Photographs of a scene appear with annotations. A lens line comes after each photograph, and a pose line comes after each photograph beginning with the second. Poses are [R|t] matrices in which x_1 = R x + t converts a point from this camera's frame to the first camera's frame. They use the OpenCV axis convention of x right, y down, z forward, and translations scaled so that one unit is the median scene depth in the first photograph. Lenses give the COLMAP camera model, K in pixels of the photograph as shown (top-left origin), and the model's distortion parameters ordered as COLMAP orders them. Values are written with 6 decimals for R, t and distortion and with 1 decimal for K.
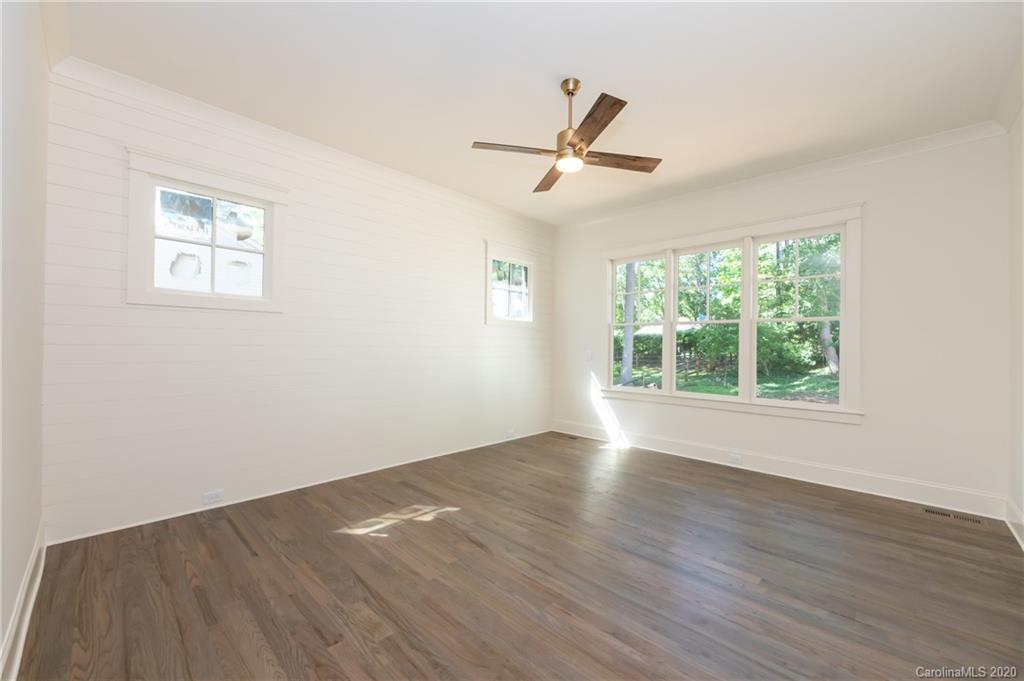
lens RADIAL K [[400.5, 0, 510.5], [0, 400.5, 338.6], [0, 0, 1]] dist [-0.000162, -0.000630]
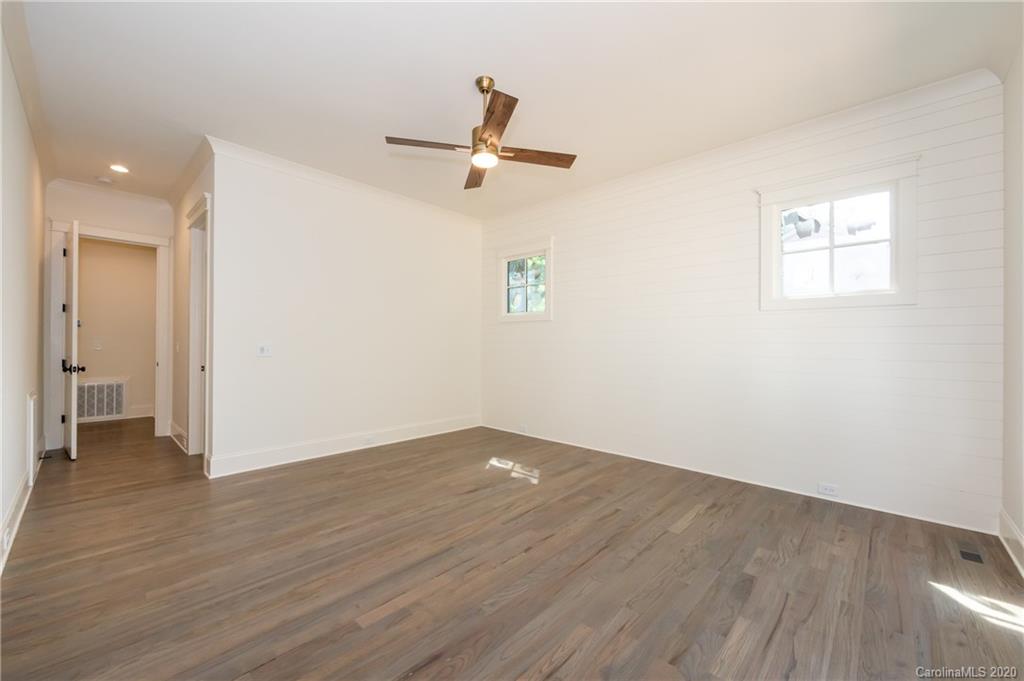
lens RADIAL K [[400.5, 0, 513.0], [0, 400.5, 343.4], [0, 0, 1]] dist [-0.000162, -0.000630]
pose [[0.016707, -0.015439, -0.999741, 1.057121], [0.009932, 0.999834, -0.015274, 0.049044], [0.999811, -0.009674, 0.016858, 0.960466]]
